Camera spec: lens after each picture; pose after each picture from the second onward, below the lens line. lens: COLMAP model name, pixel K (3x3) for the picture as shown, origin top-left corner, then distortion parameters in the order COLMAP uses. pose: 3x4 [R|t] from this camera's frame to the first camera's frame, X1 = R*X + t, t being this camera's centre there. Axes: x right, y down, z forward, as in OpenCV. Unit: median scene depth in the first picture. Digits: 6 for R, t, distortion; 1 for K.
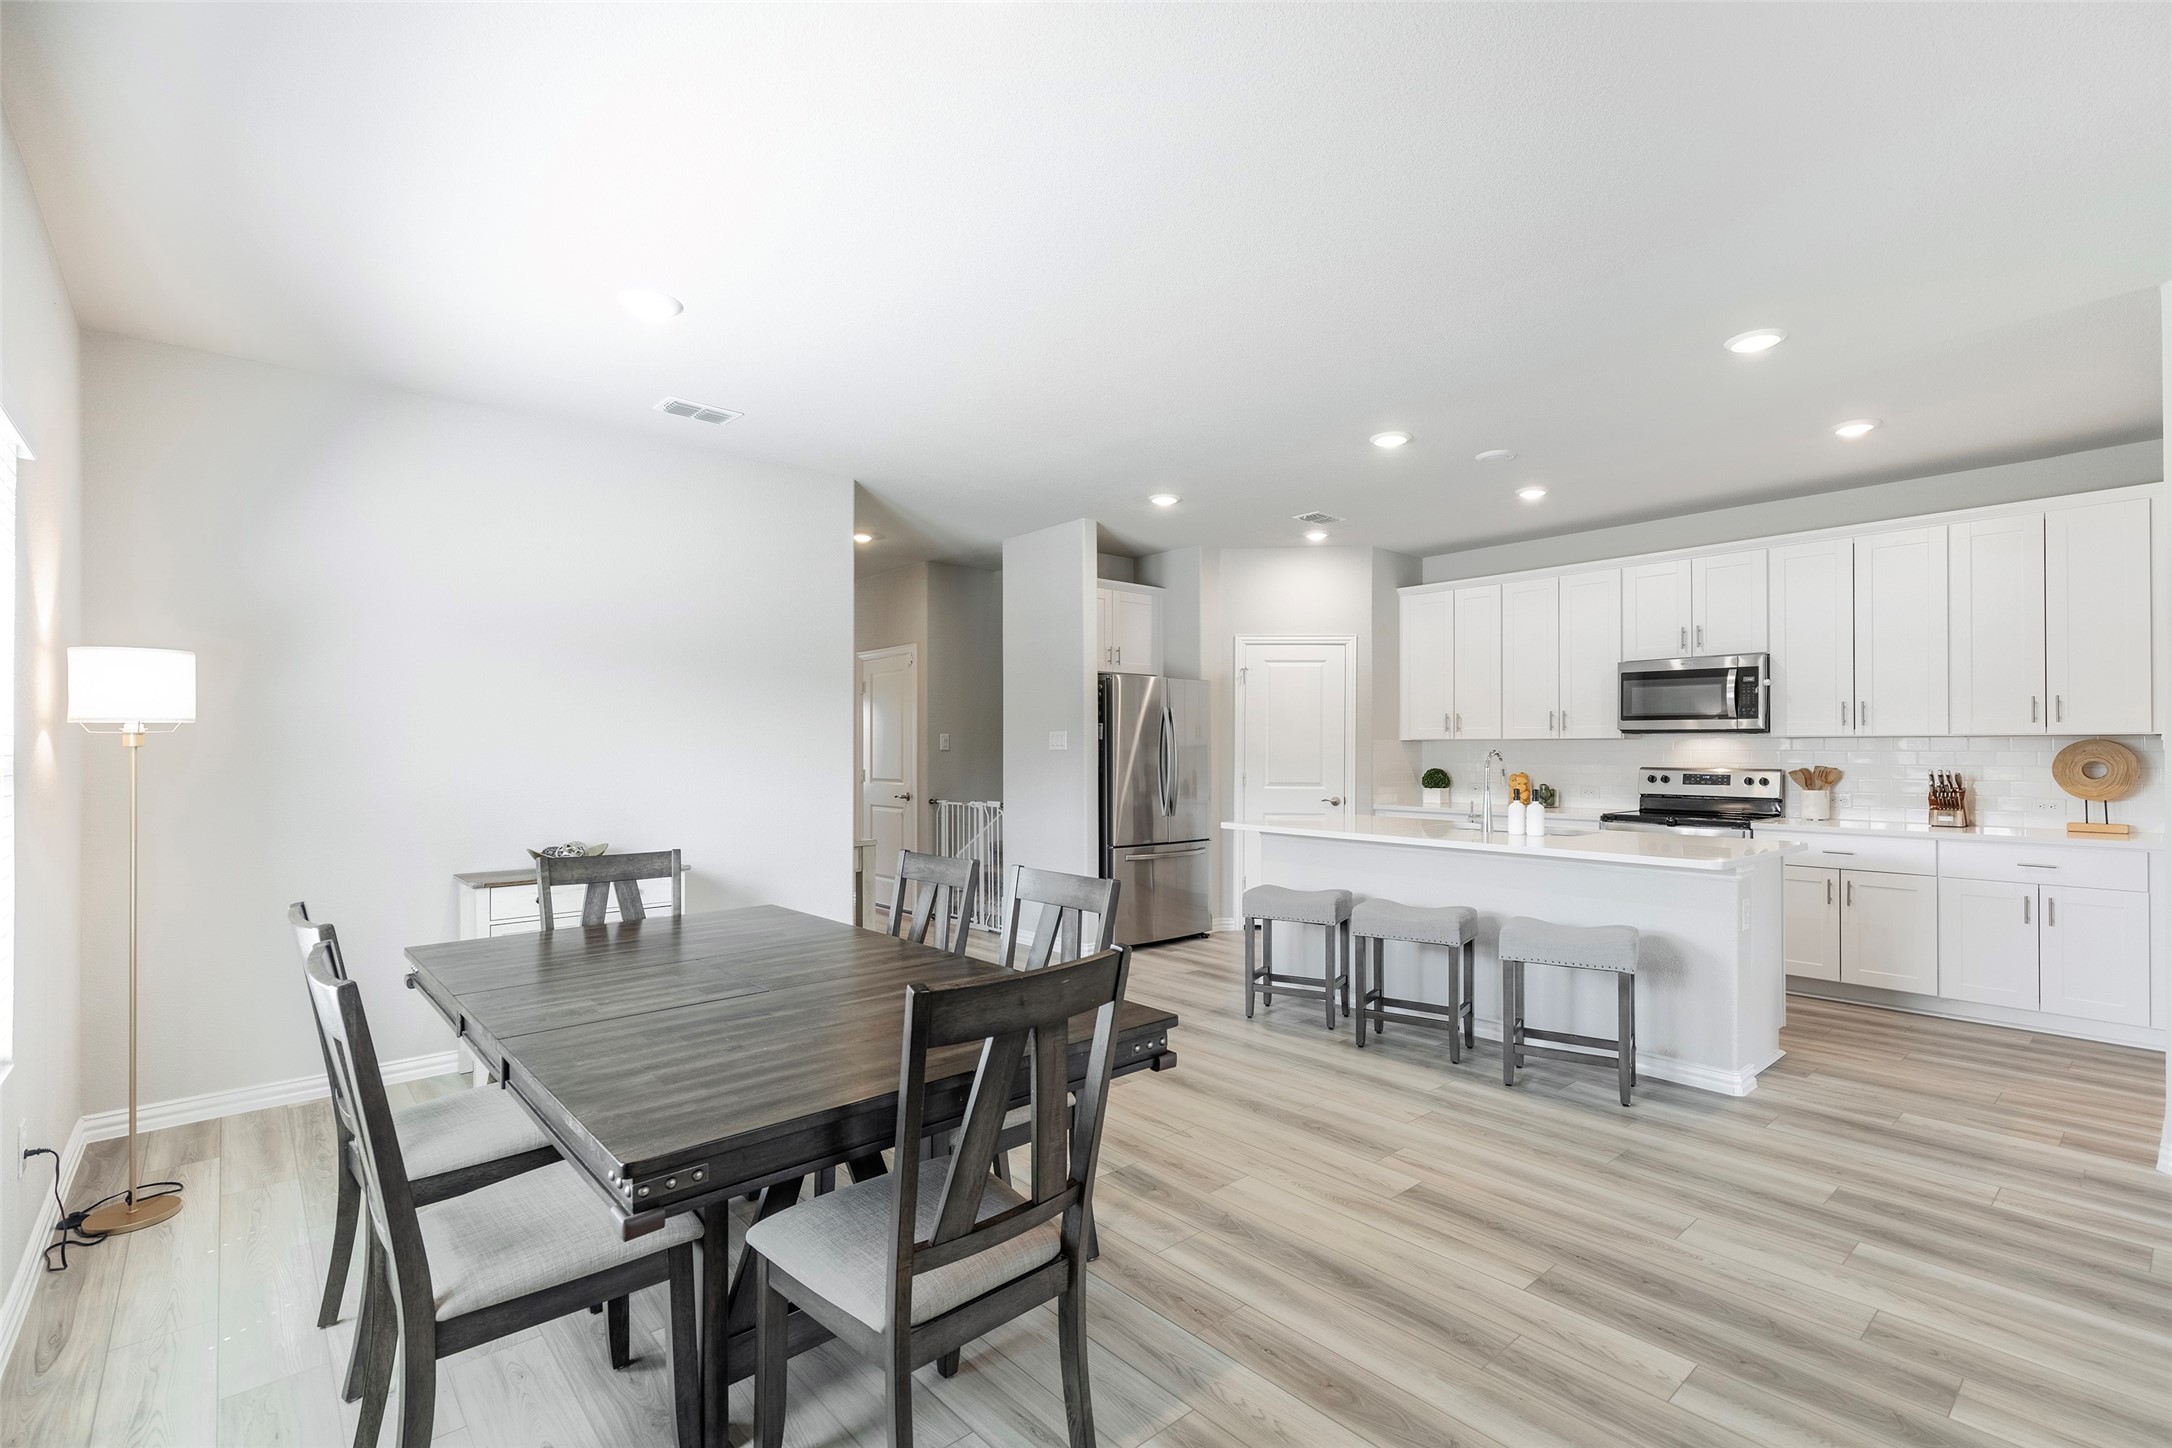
lens RADIAL K [[988.3, 0, 1097.7], [0, 988.3, 733.5], [0, 0, 1]] dist [0.009943, -0.000654]
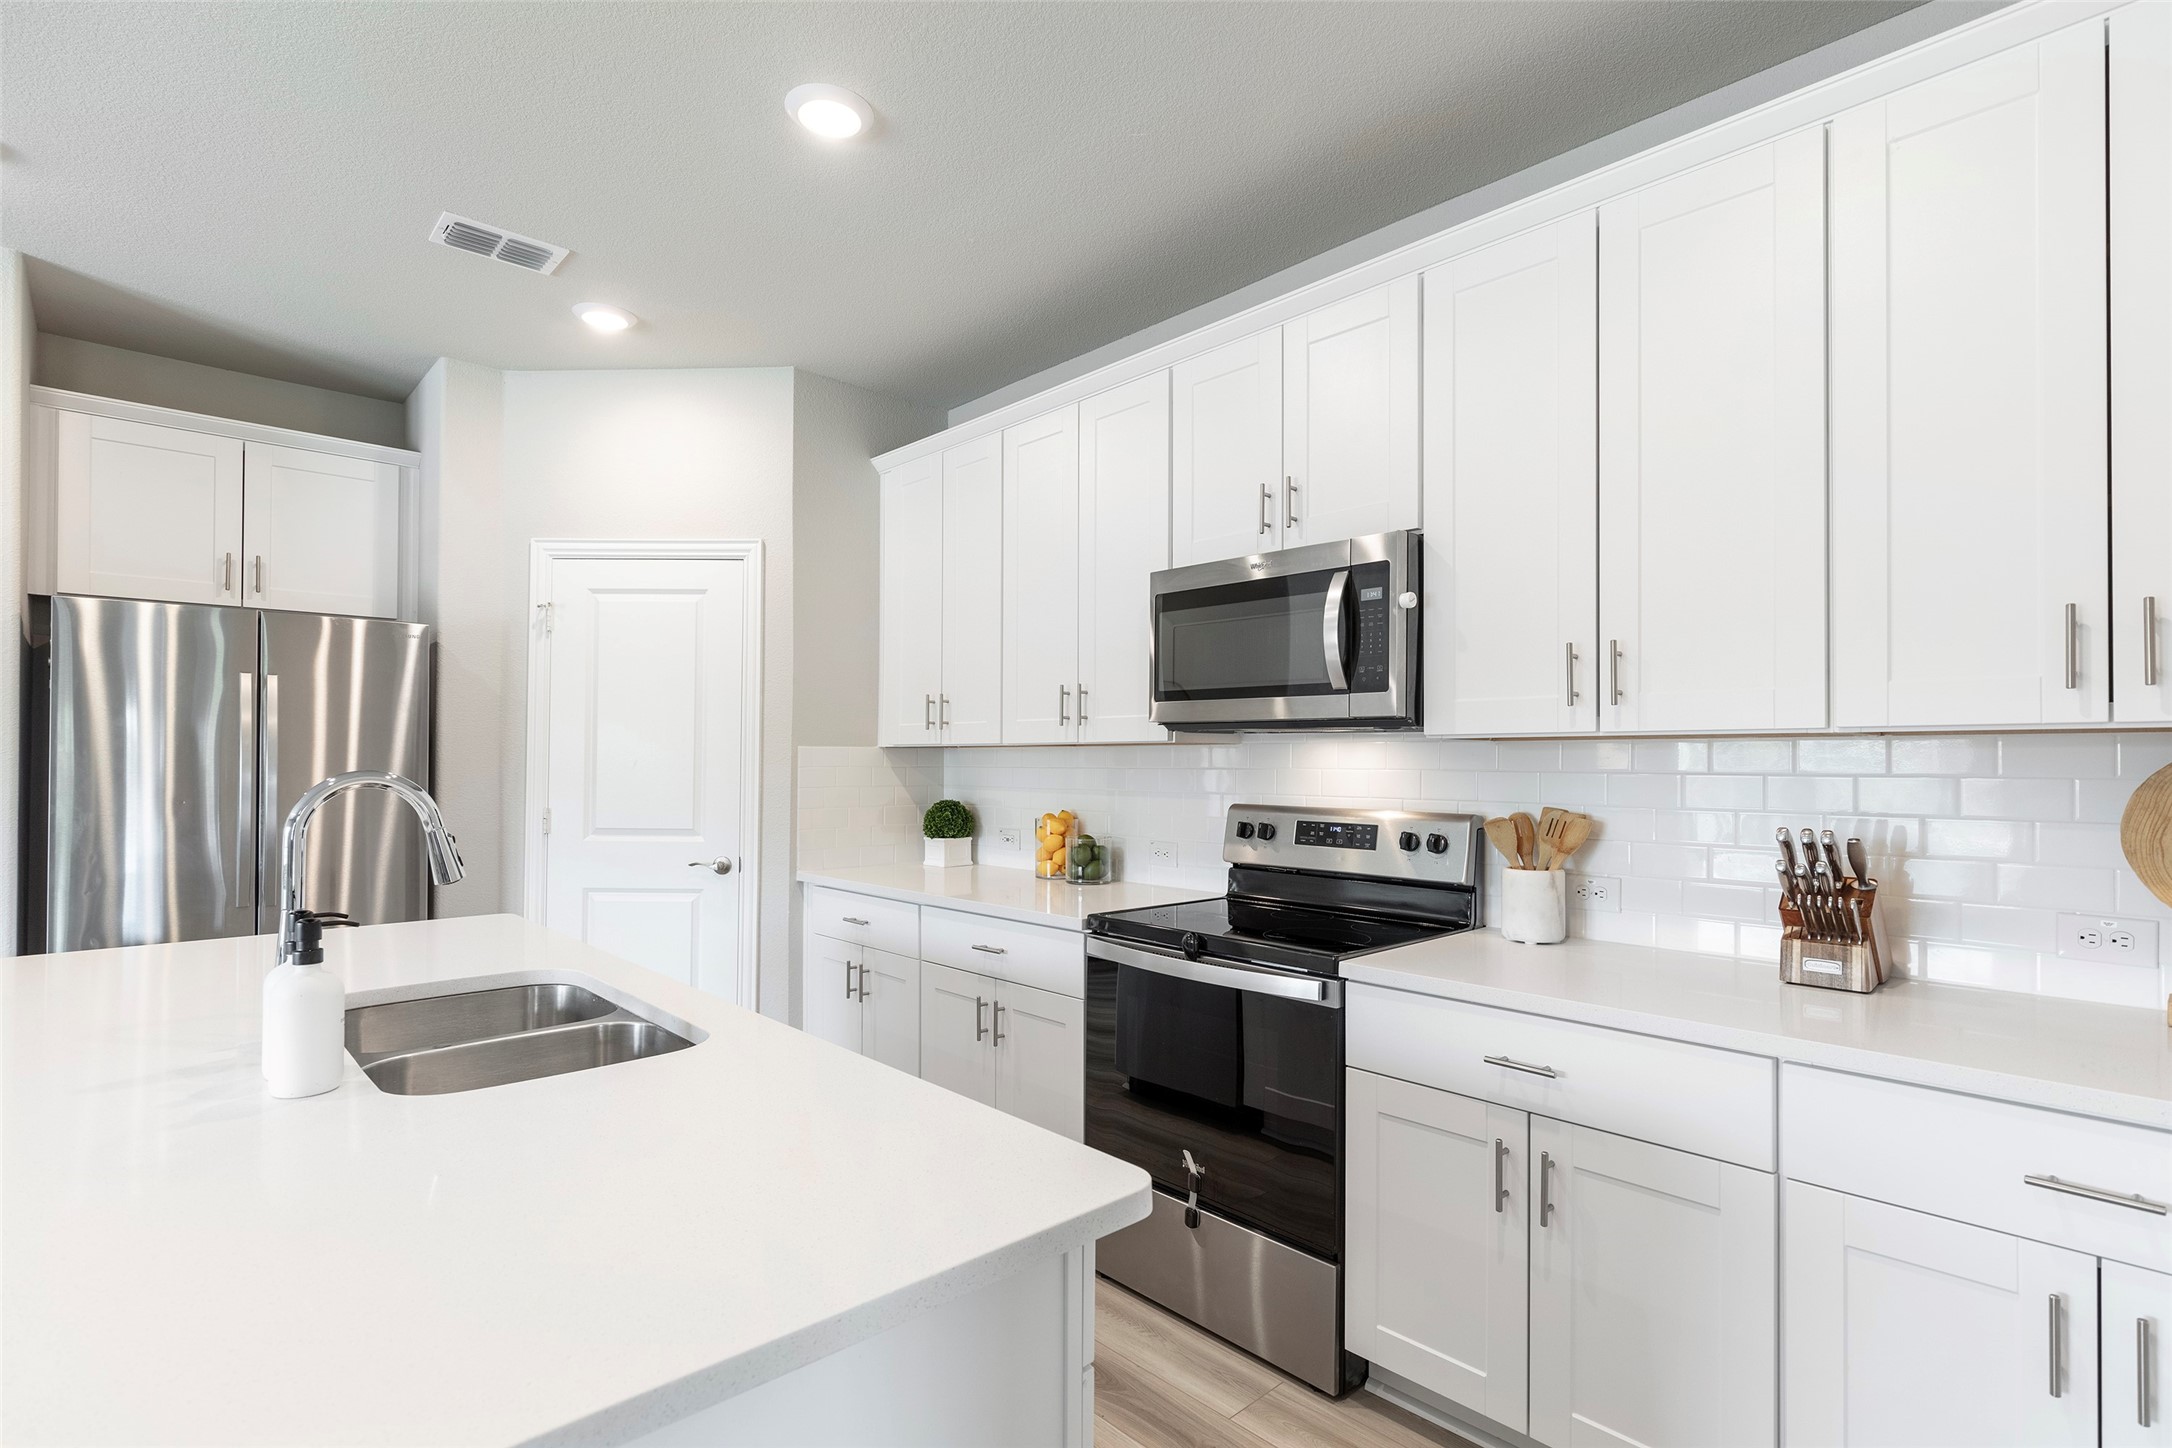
lens RADIAL K [[1048.1, 0, 1104.2], [0, 1048.1, 742.2], [0, 0, 1]] dist [0.015137, 0.000578]
pose [[0.999328, 0.003214, 0.036512, 0.521766], [-0.003185, 0.999995, -0.000848, 0.005975], [-0.036514, 0.000731, 0.999333, 0.567128]]
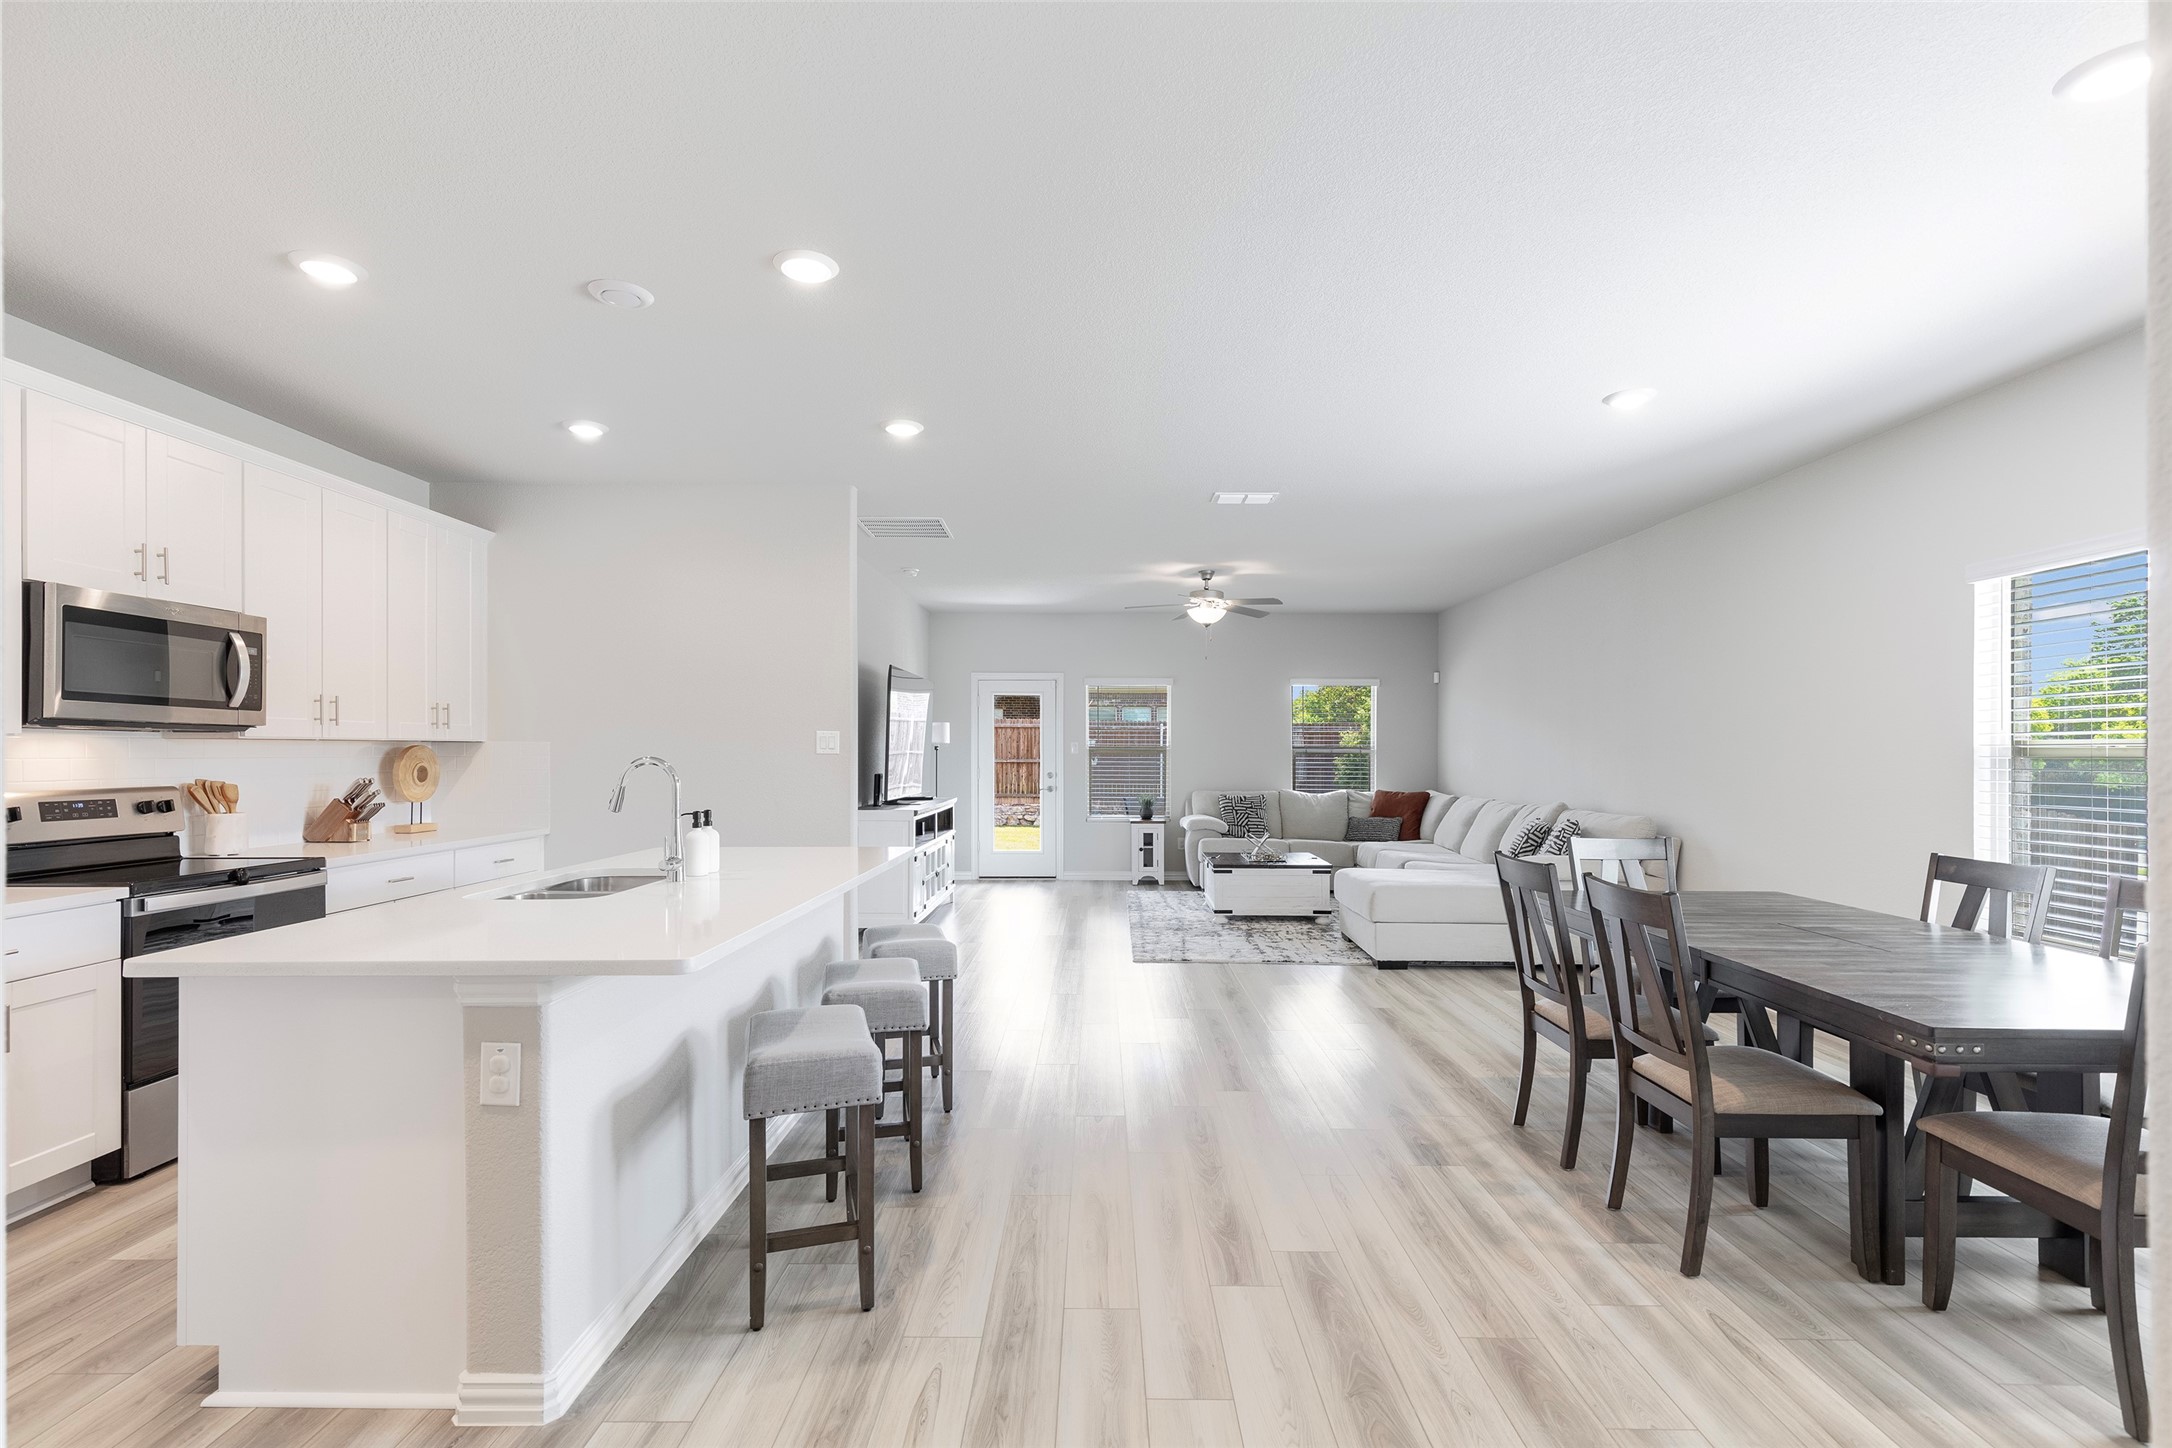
lens RADIAL K [[988.3, 0, 1100.3], [0, 988.3, 759.4], [0, 0, 1]] dist [0.009943, -0.000654]
pose [[-0.753359, -0.004244, 0.657596, -0.213993], [-0.006880, 0.999975, -0.001428, 0.014834], [-0.657574, -0.005600, -0.753369, 1.106594]]
